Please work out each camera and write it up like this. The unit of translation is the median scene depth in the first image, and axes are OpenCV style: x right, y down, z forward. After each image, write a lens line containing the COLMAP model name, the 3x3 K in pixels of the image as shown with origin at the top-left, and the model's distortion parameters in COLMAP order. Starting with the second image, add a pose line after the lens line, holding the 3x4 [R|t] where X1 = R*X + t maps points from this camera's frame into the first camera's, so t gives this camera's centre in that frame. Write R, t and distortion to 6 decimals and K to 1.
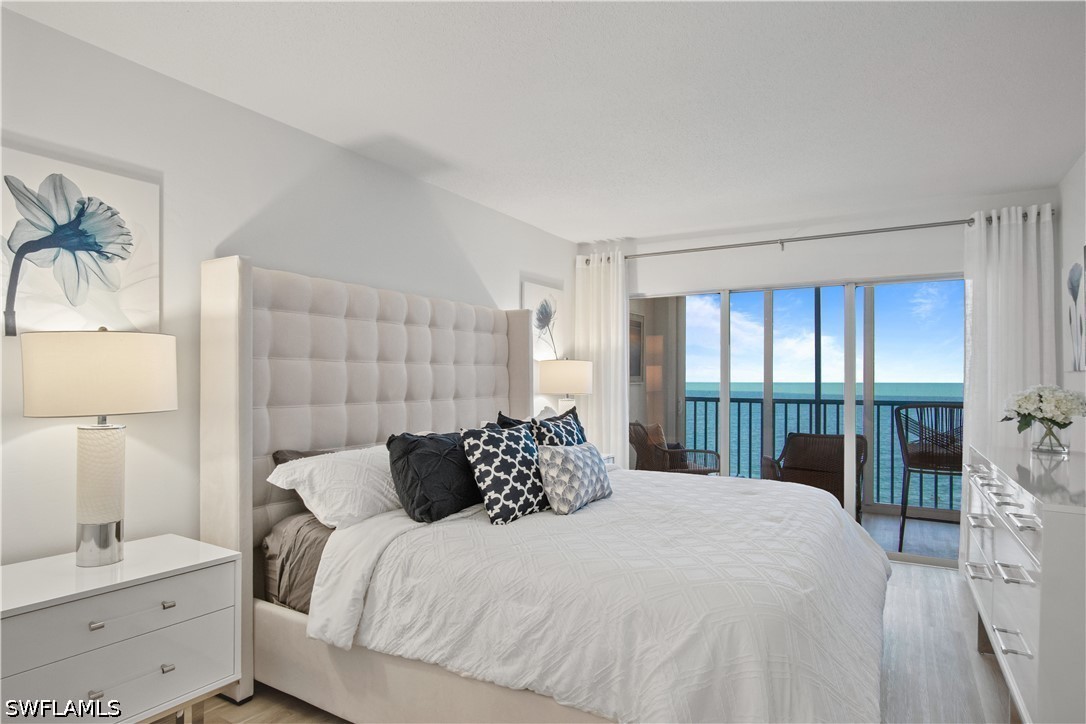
lens RADIAL K [[607.5, 0, 523.2], [0, 607.5, 383.9], [0, 0, 1]] dist [-0.032612, 0.000056]
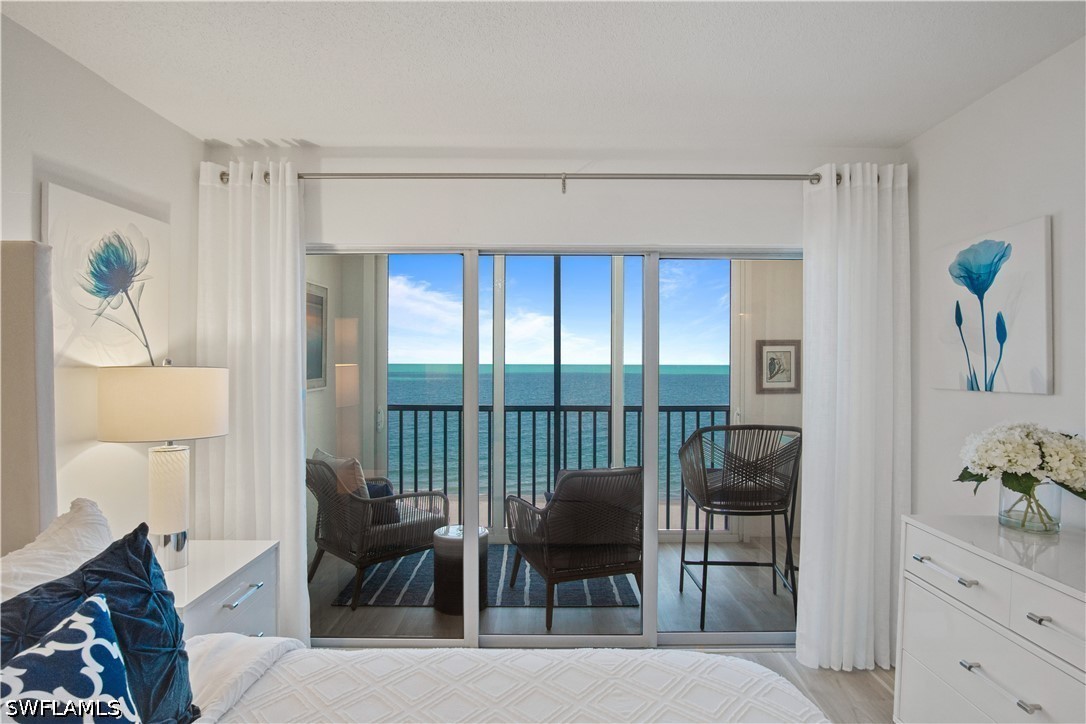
lens RADIAL K [[582.2, 0, 547.5], [0, 582.2, 362.1], [0, 0, 1]] dist [-0.029546, 0.002054]
pose [[0.839932, -0.002968, 0.542683, 0.072554], [0.005535, 0.999980, -0.003097, -0.036042], [-0.542663, 0.005605, 0.839932, 0.435489]]
